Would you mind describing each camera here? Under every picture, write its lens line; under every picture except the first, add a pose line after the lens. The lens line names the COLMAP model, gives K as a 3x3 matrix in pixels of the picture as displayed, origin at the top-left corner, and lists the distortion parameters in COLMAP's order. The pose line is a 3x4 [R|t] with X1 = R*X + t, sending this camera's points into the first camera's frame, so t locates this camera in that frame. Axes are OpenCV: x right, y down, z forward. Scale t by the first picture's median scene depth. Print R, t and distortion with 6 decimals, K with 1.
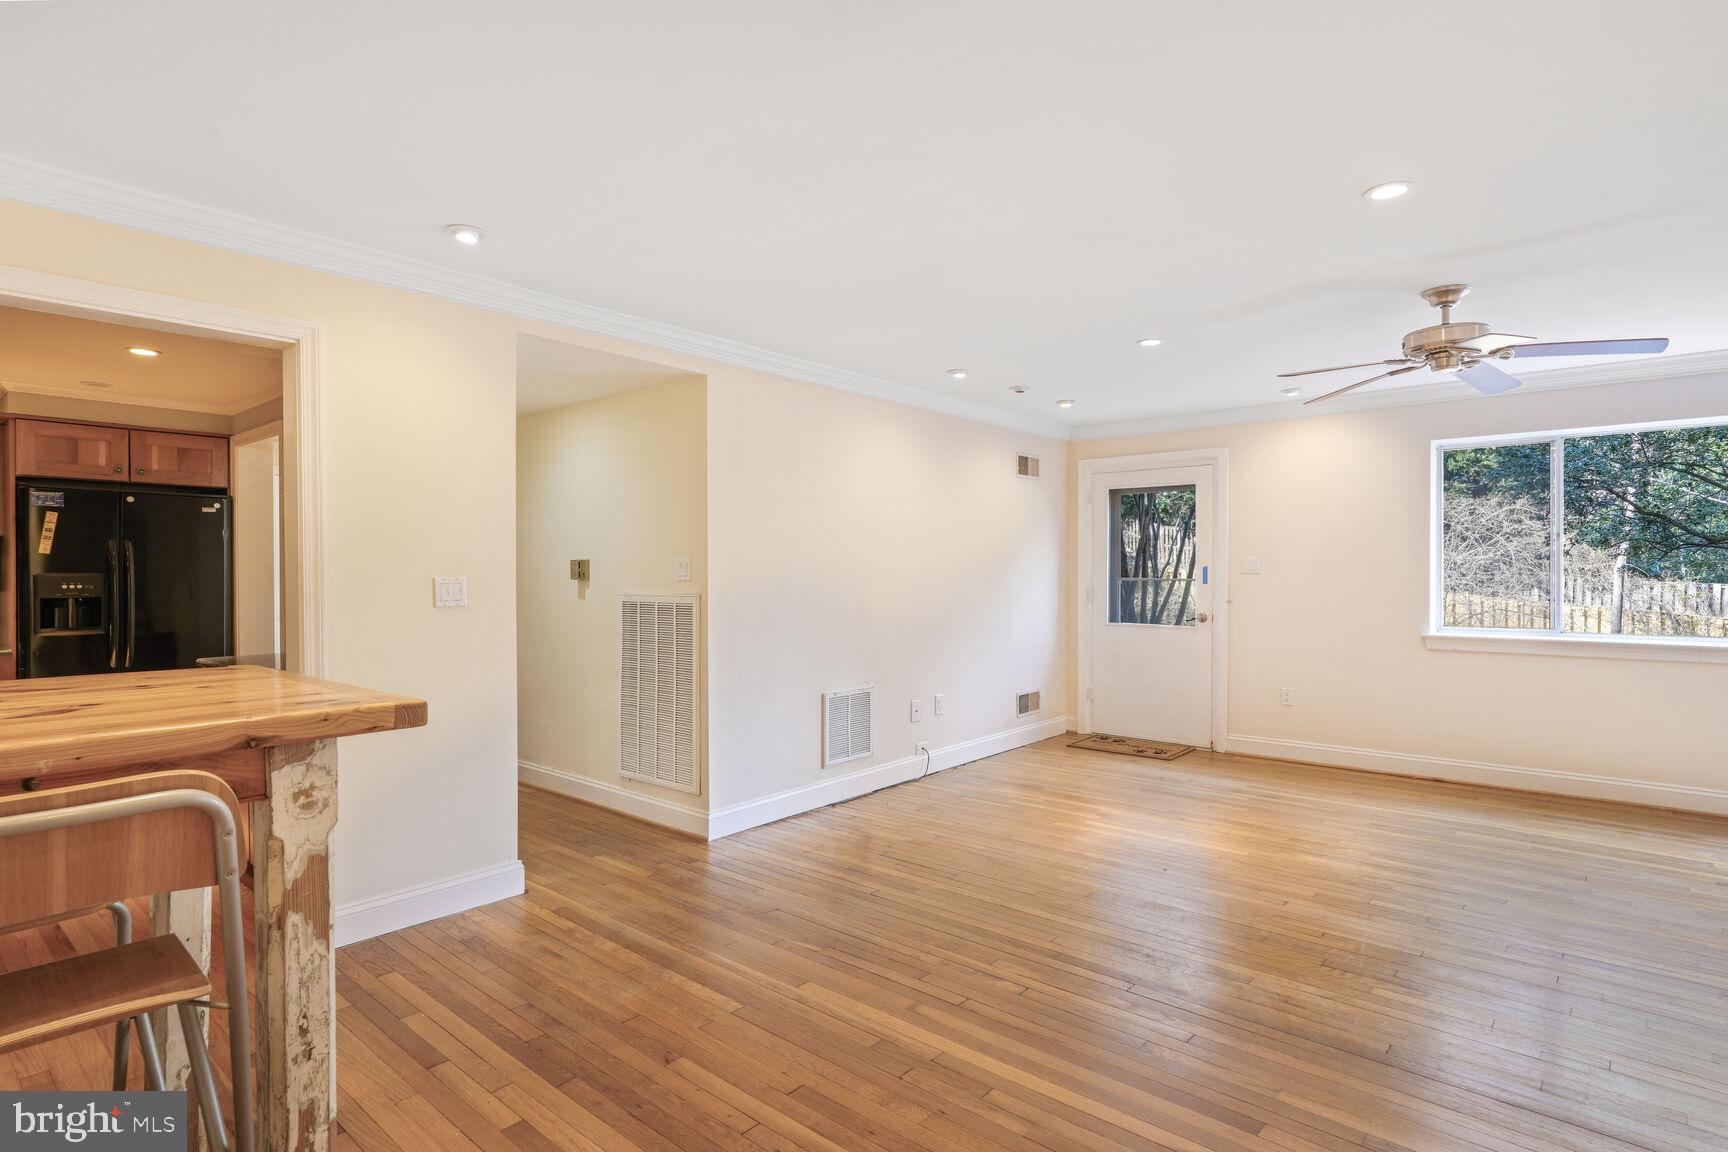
lens RADIAL K [[891.3, 0, 857.8], [0, 891.3, 580.8], [0, 0, 1]] dist [0.000810, 0.000308]
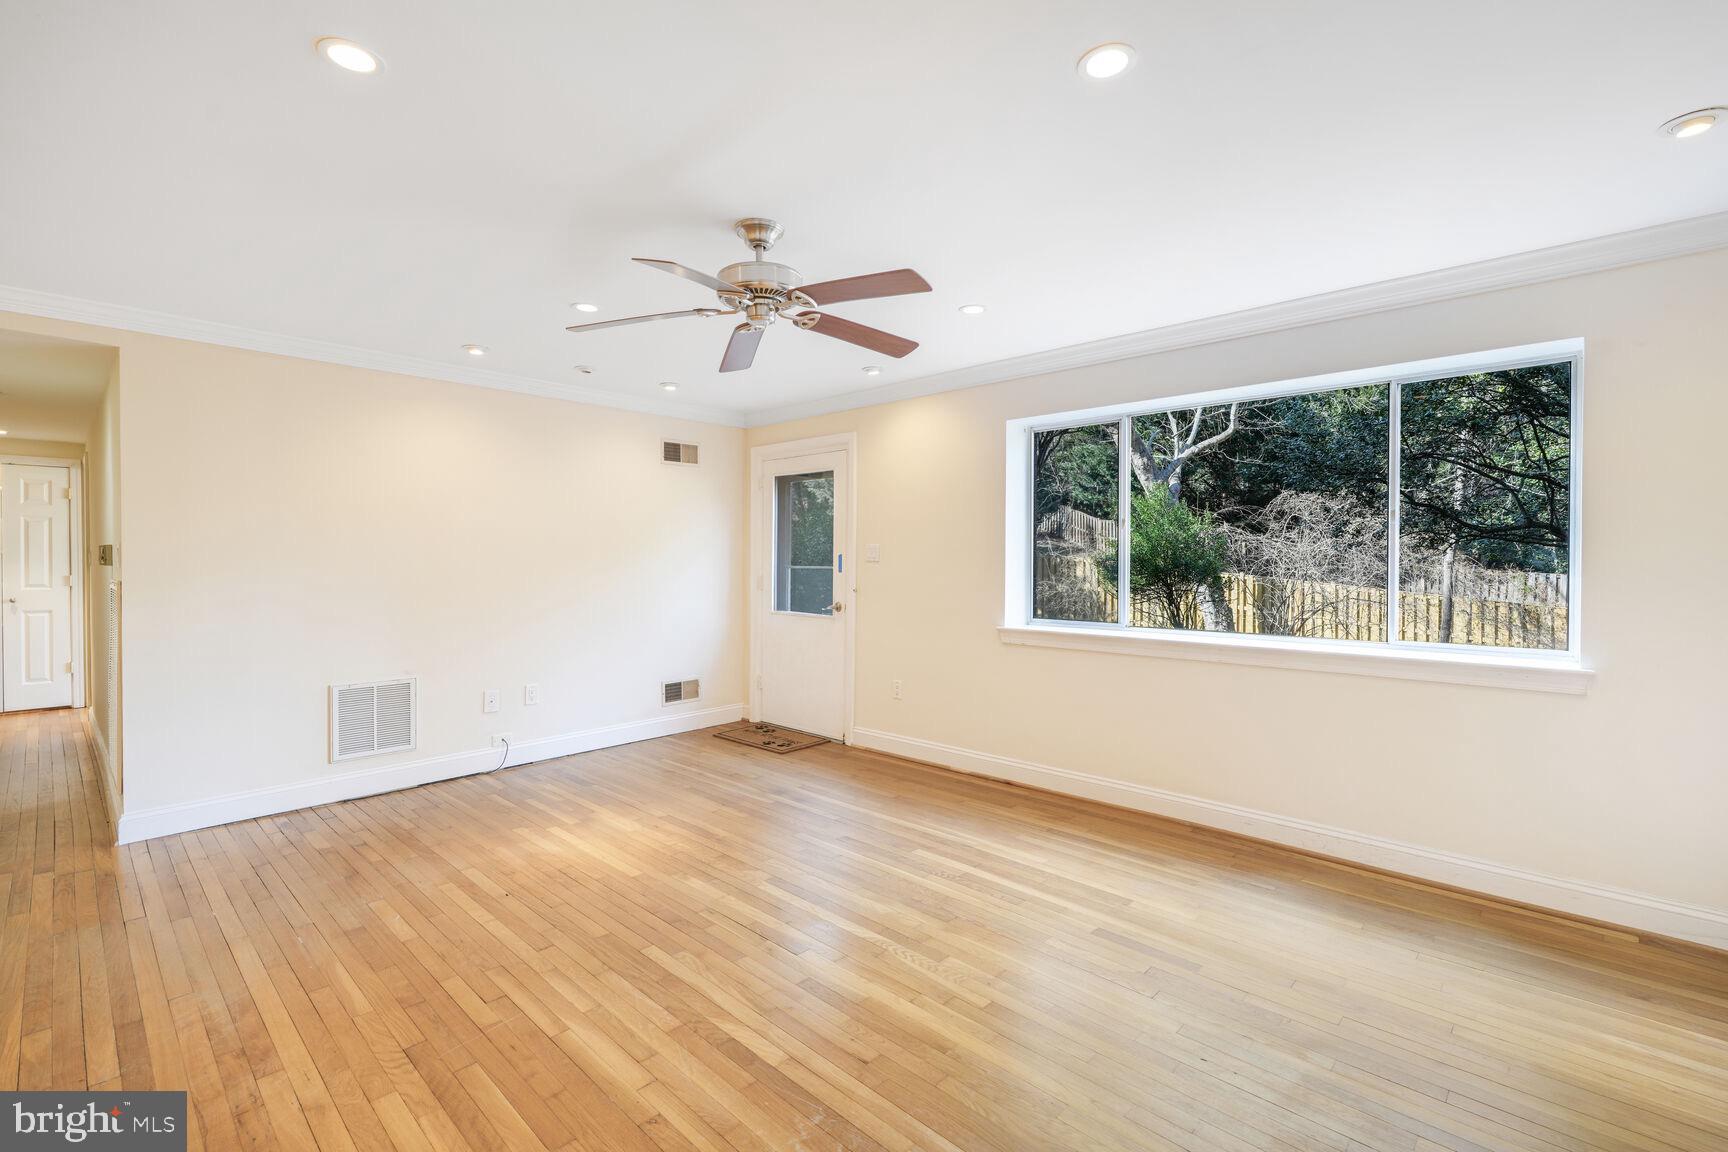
lens RADIAL K [[777.8, 0, 863.4], [0, 777.8, 566.6], [0, 0, 1]] dist [0.003829, 0.000667]
pose [[0.998993, 0.003905, -0.044696, 0.515272], [-0.003993, 0.999990, -0.001863, -0.001315], [0.044688, 0.002040, 0.998999, 0.171411]]
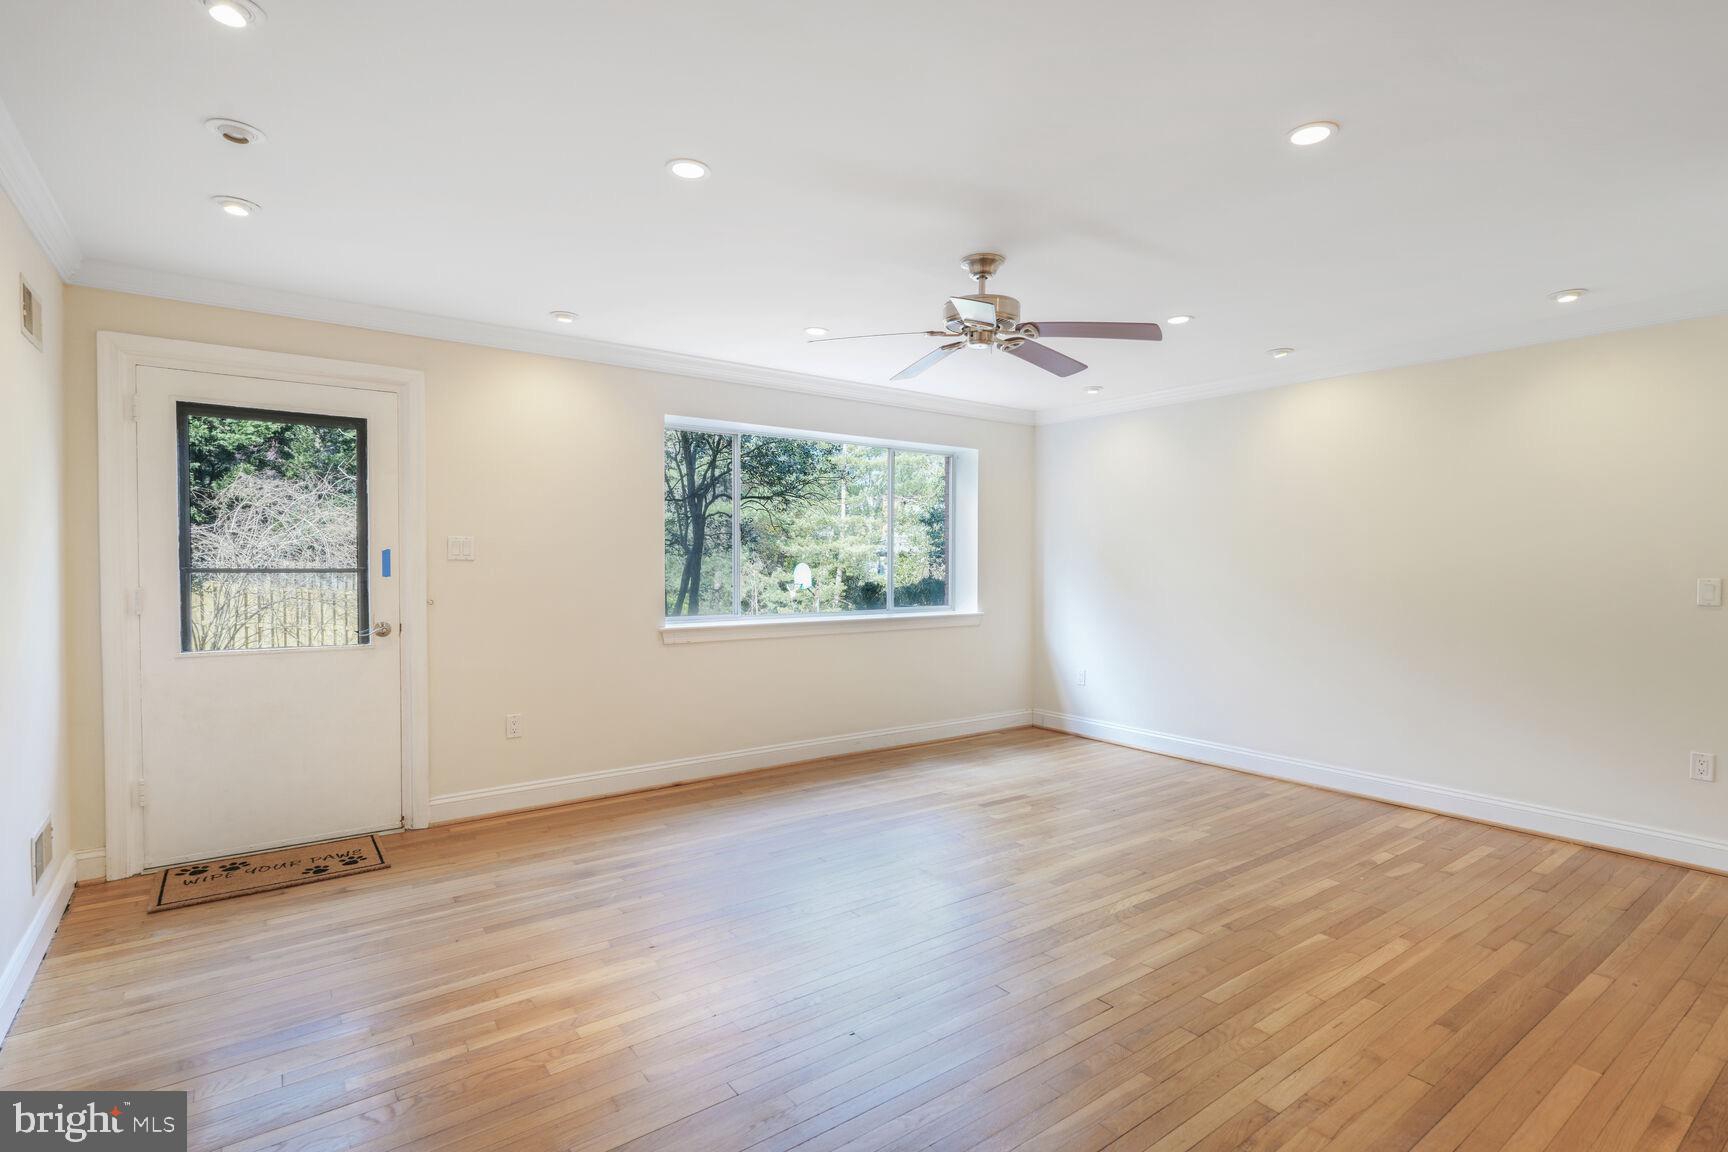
lens RADIAL K [[852.8, 0, 856.2], [0, 852.8, 578.5], [0, 0, 1]] dist [0.000287, 0.000427]
pose [[0.201281, -0.019569, 0.979338, -0.165891], [0.006854, 0.999804, 0.018569, -0.004837], [-0.979510, 0.002975, 0.201375, 0.617779]]
